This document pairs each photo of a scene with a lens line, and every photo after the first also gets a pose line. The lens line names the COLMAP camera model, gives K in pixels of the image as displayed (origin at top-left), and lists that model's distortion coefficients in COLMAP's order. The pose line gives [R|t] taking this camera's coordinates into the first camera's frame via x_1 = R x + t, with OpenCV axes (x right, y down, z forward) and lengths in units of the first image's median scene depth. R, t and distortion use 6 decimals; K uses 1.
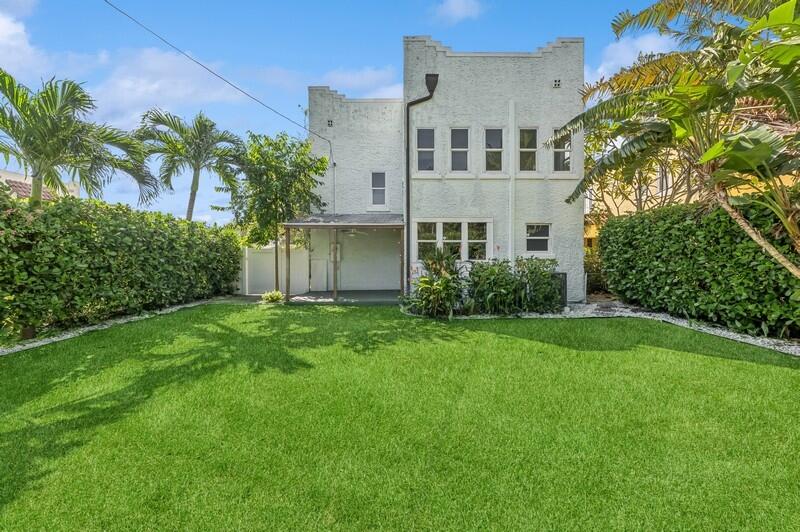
lens RADIAL K [[281.8, 0, 398.4], [0, 281.8, 261.1], [0, 0, 1]] dist [0.012851, -0.000043]
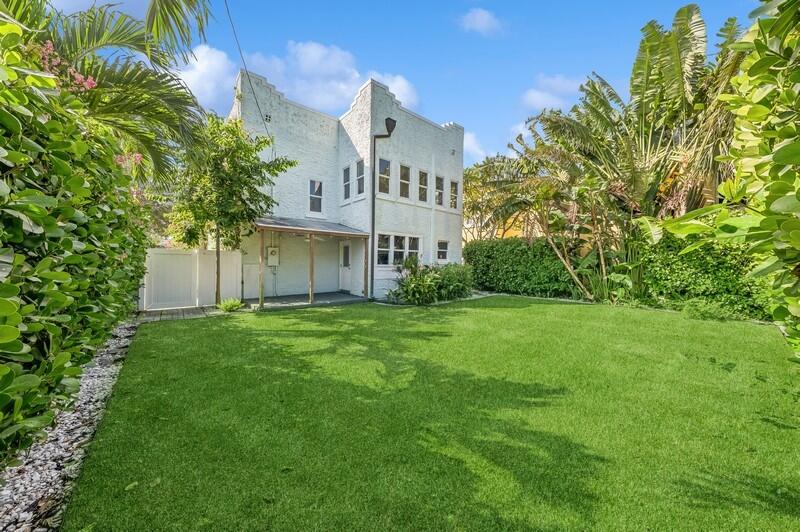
lens RADIAL K [[281.8, 0, 403.3], [0, 281.8, 267.8], [0, 0, 1]] dist [0.012851, -0.000043]
pose [[0.765237, -0.002550, 0.643744, -0.641188], [-0.000743, 0.999988, 0.004844, 0.003223], [-0.643749, -0.004185, 0.765226, -0.010675]]
